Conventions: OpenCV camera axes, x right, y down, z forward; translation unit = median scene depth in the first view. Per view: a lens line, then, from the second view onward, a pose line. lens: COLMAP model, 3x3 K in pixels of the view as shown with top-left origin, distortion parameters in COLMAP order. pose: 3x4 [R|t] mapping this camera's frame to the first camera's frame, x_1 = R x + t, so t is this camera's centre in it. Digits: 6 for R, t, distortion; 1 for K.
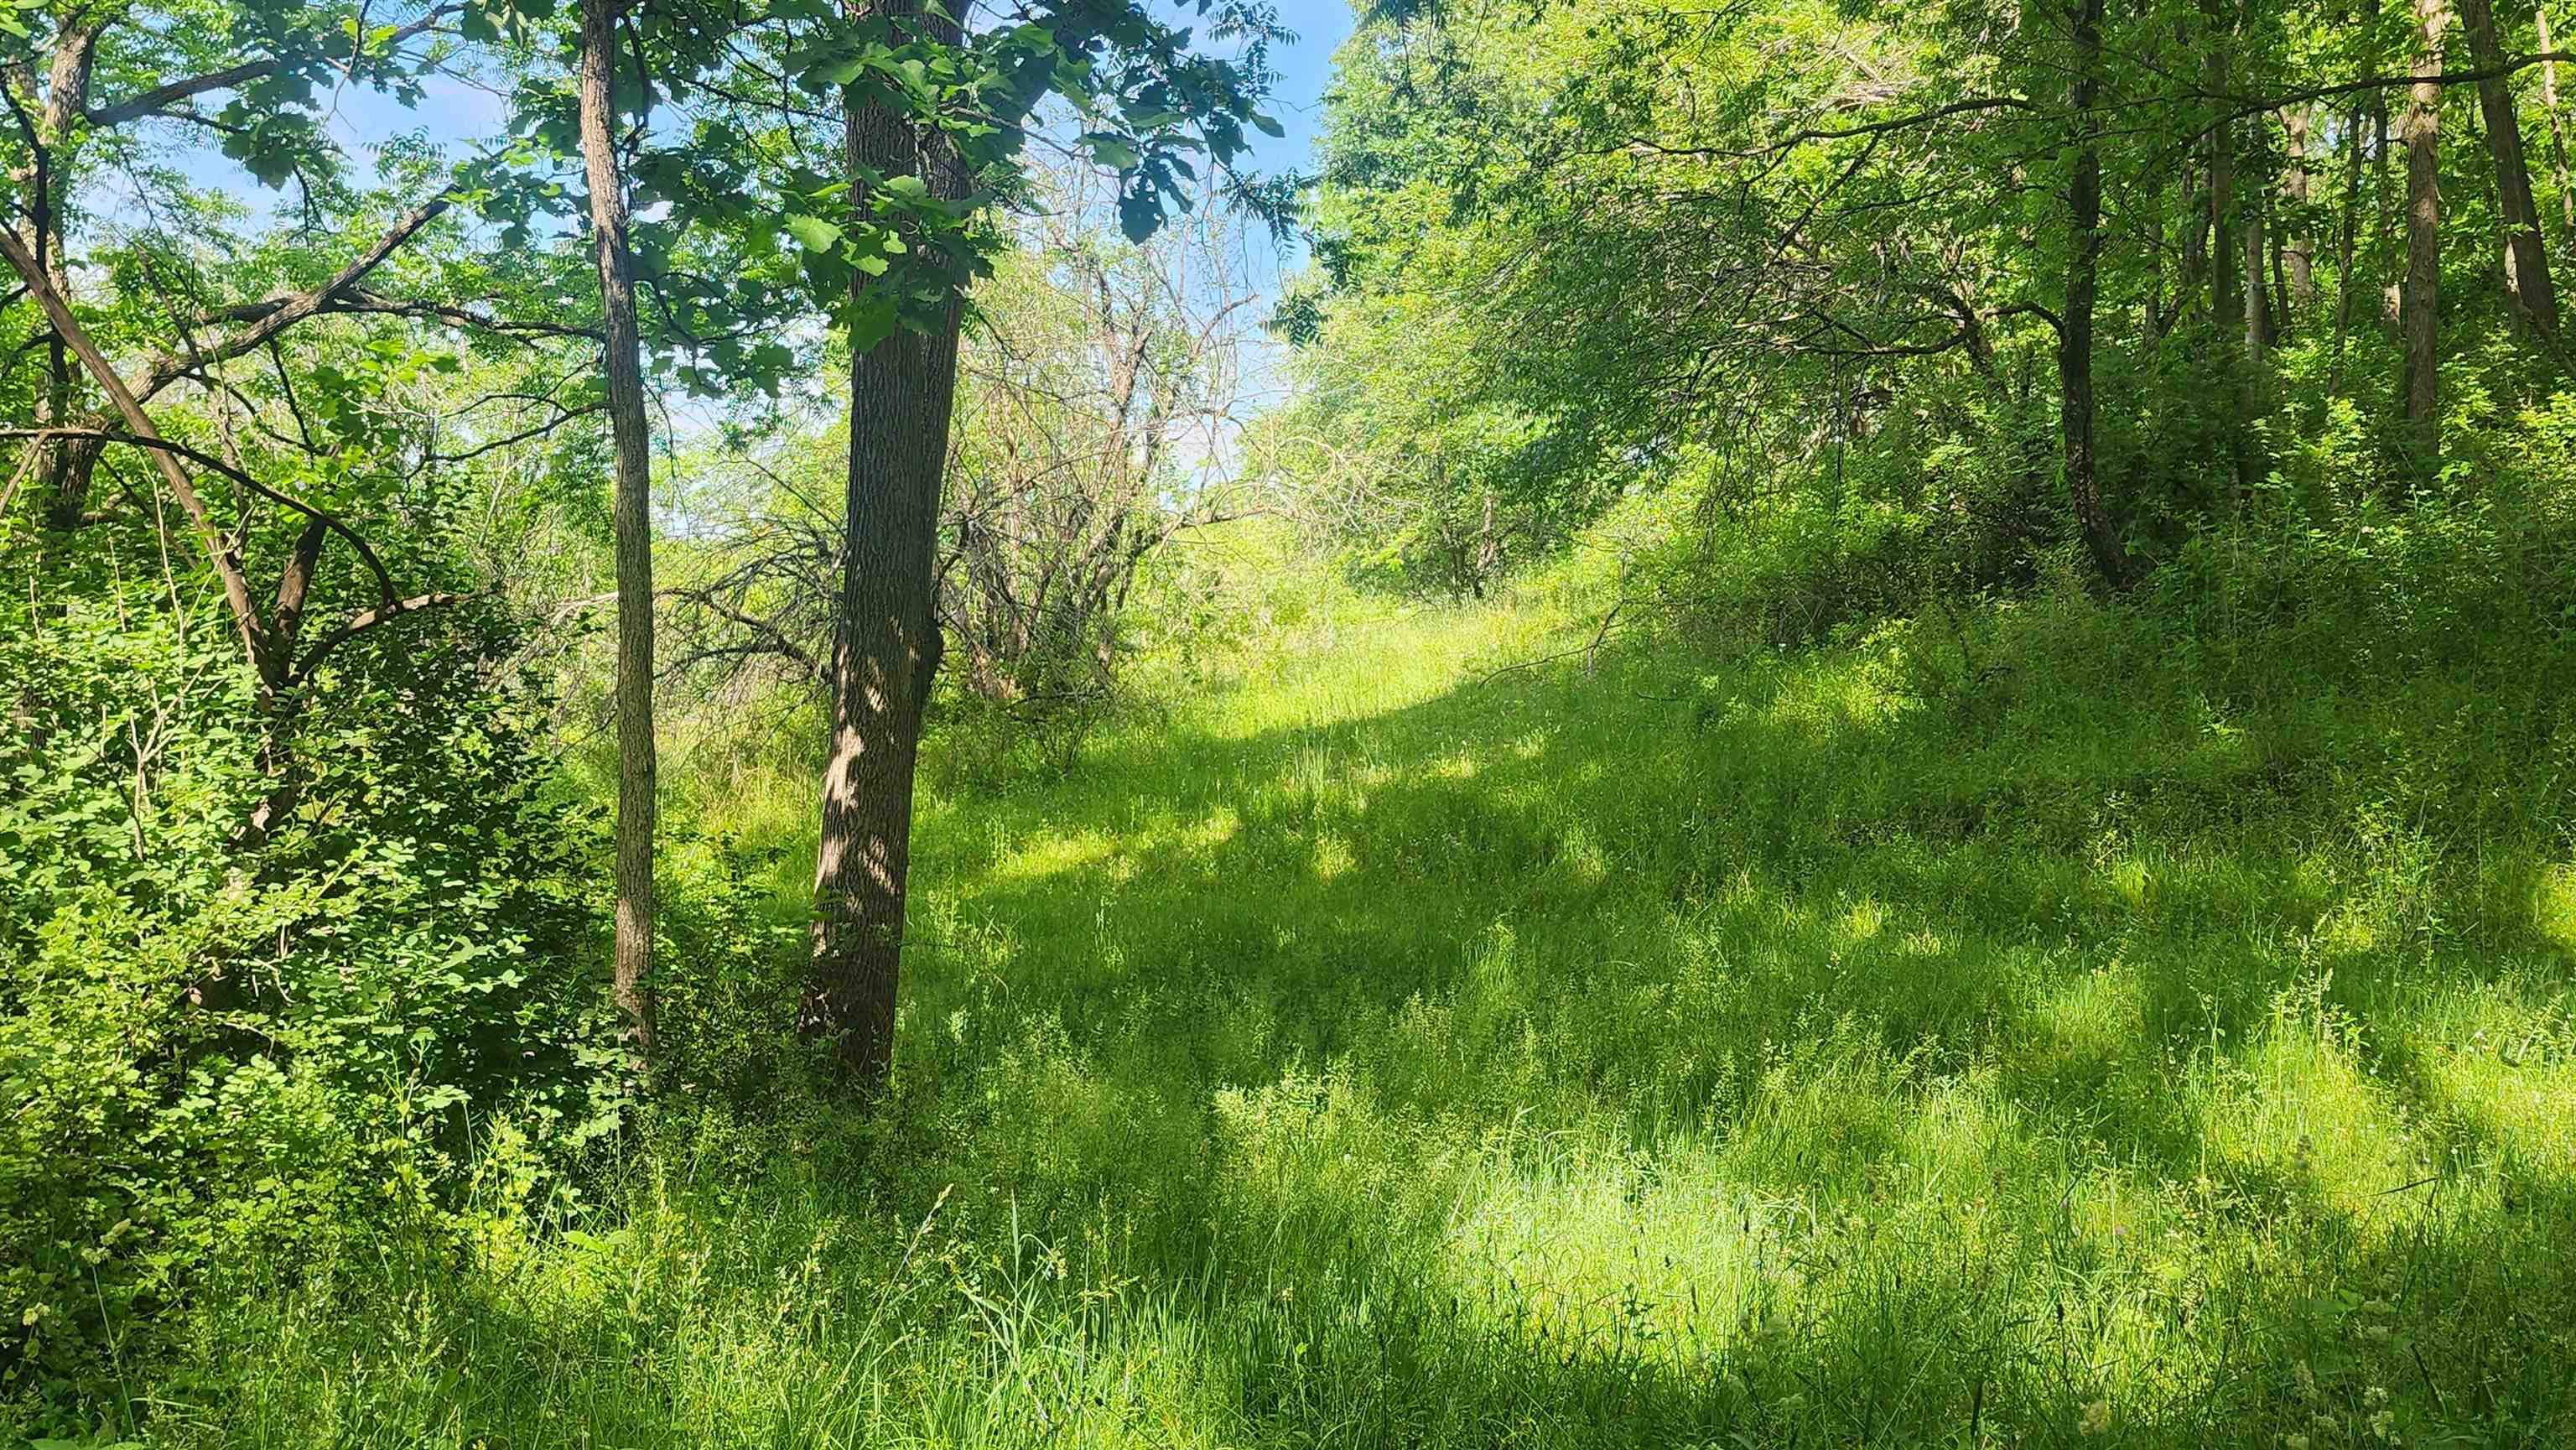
lens RADIAL K [[1712.9, 0, 1287.4], [0, 1712.9, 718.2], [0, 0, 1]] dist [0.003383, 0.001166]
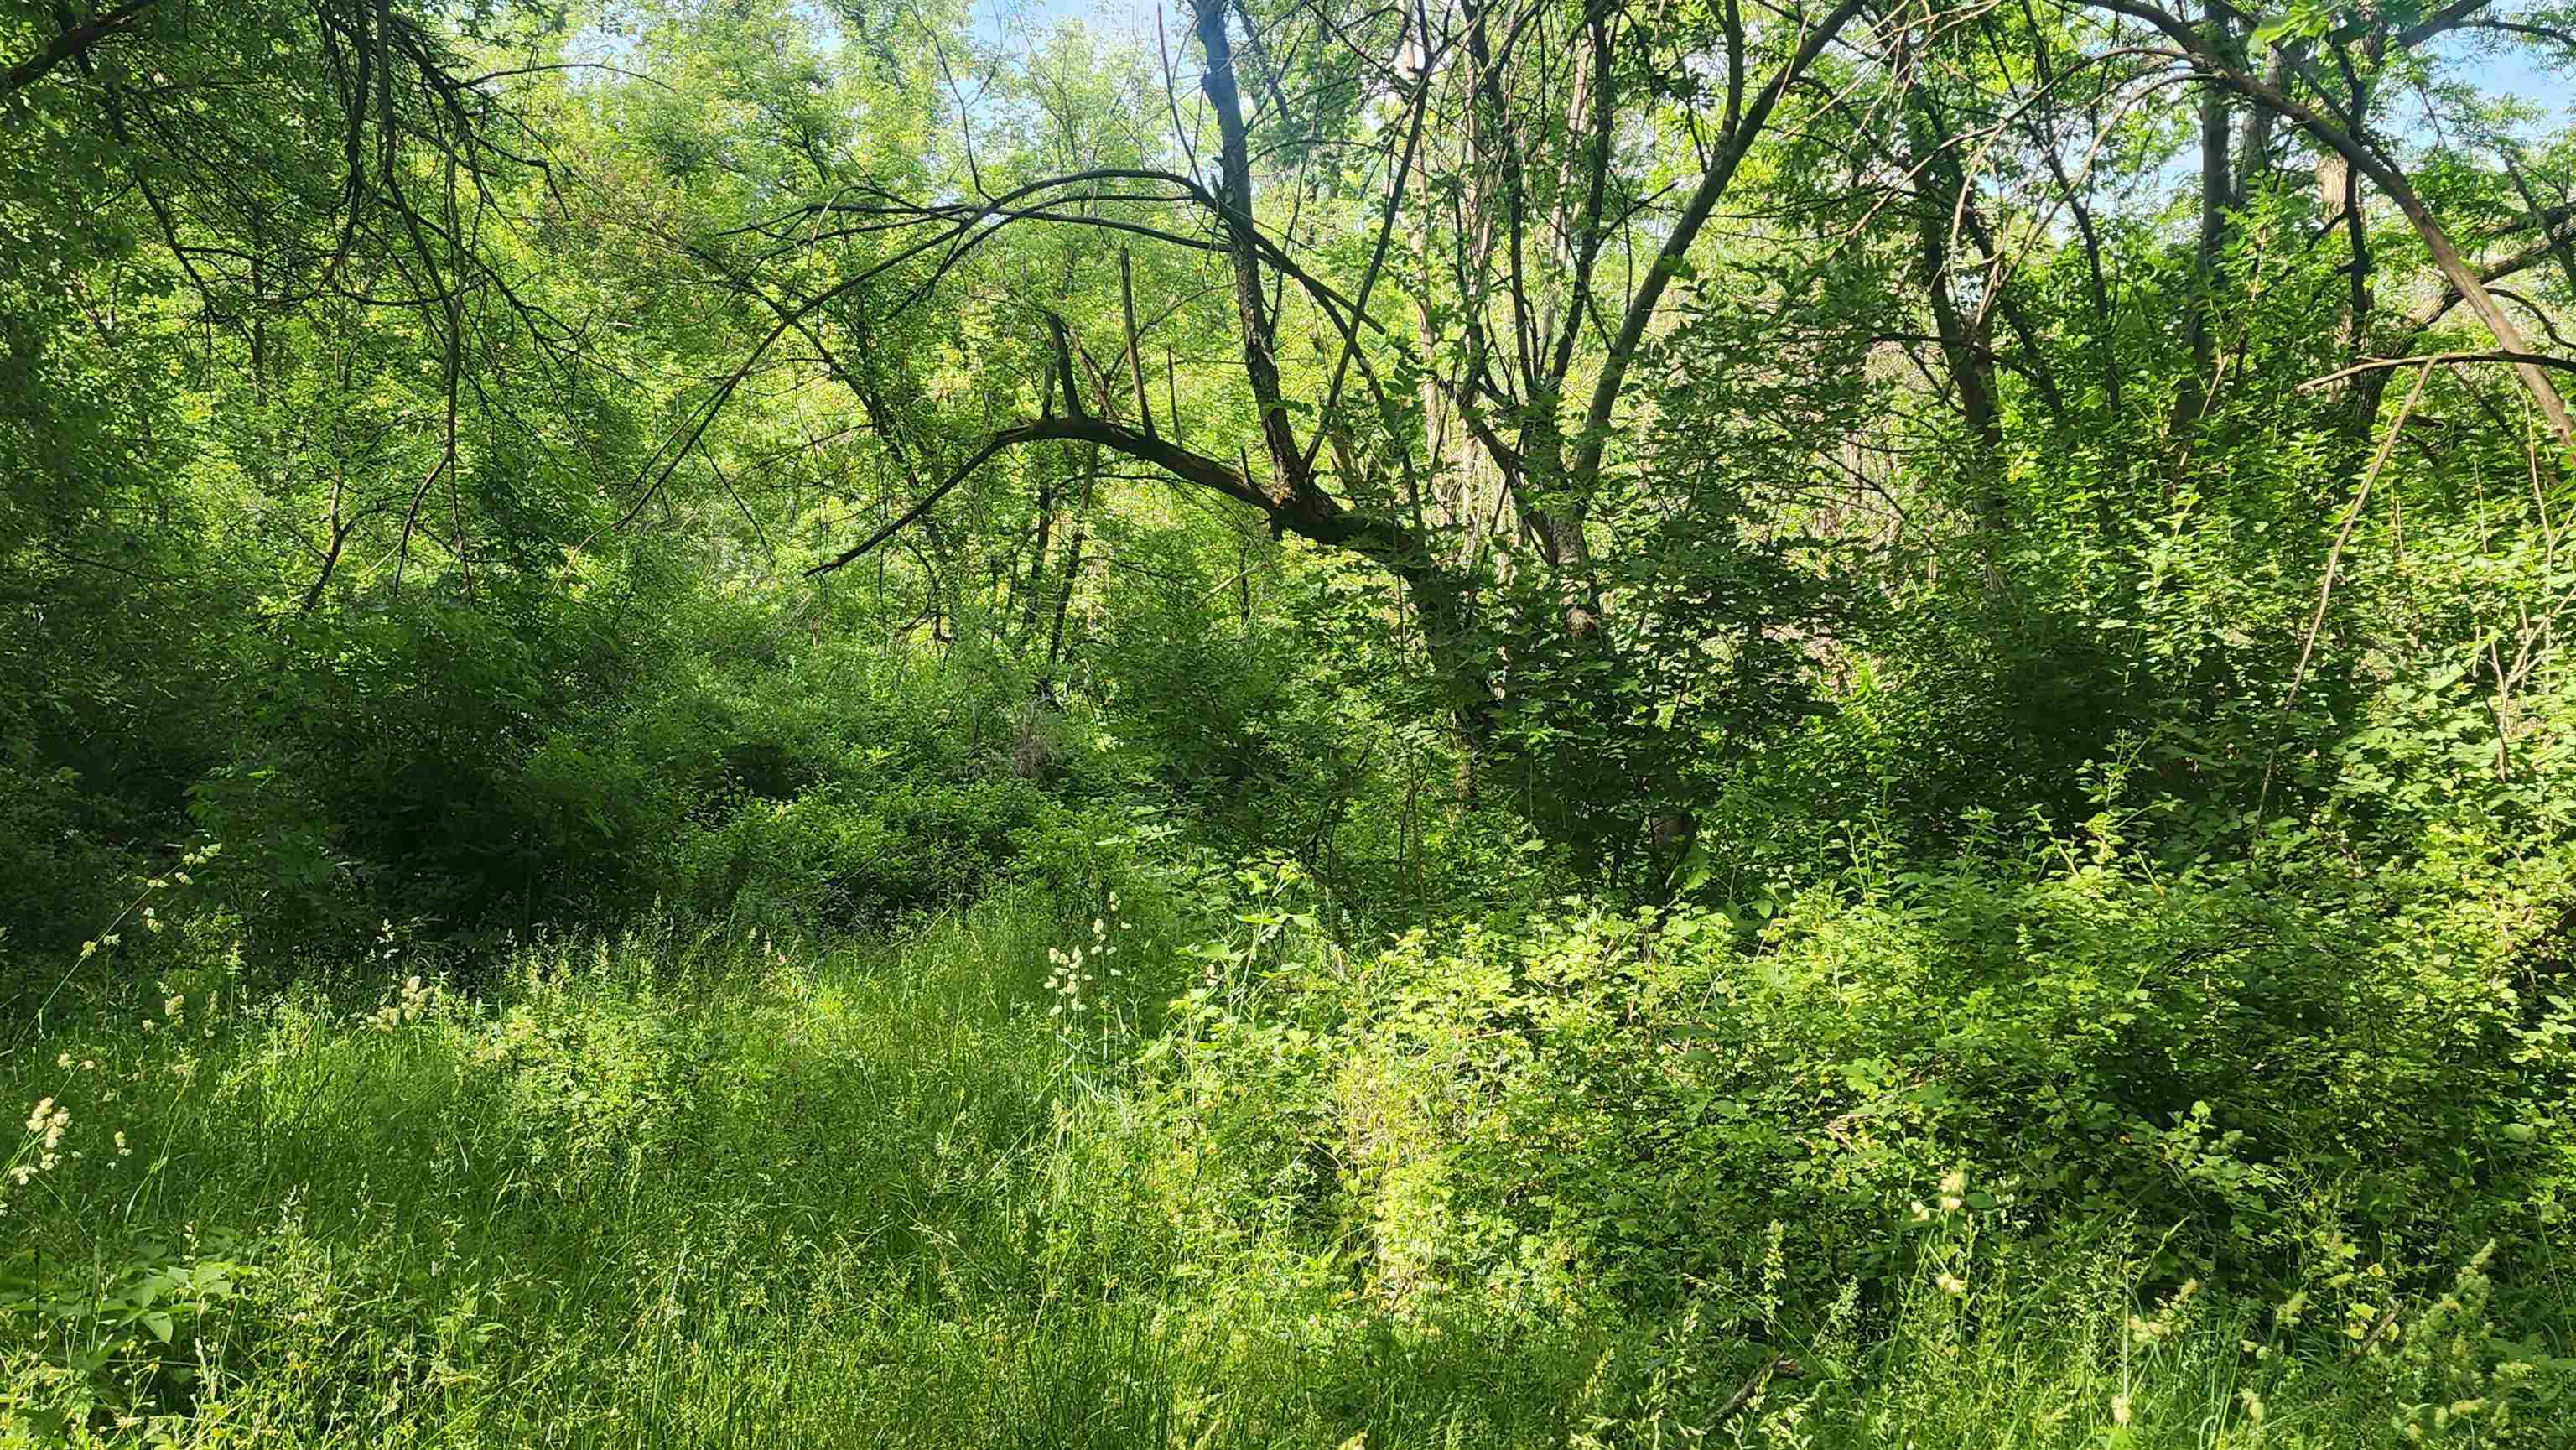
lens RADIAL K [[1712.9, 0, 1287.5], [0, 1712.9, 729.2], [0, 0, 1]] dist [0.003383, 0.001166]
pose [[0.829011, 0.028113, -0.558525, -0.699026], [-0.003255, 0.998961, 0.045451, 0.009522], [0.559223, -0.035861, 0.828241, -0.222918]]
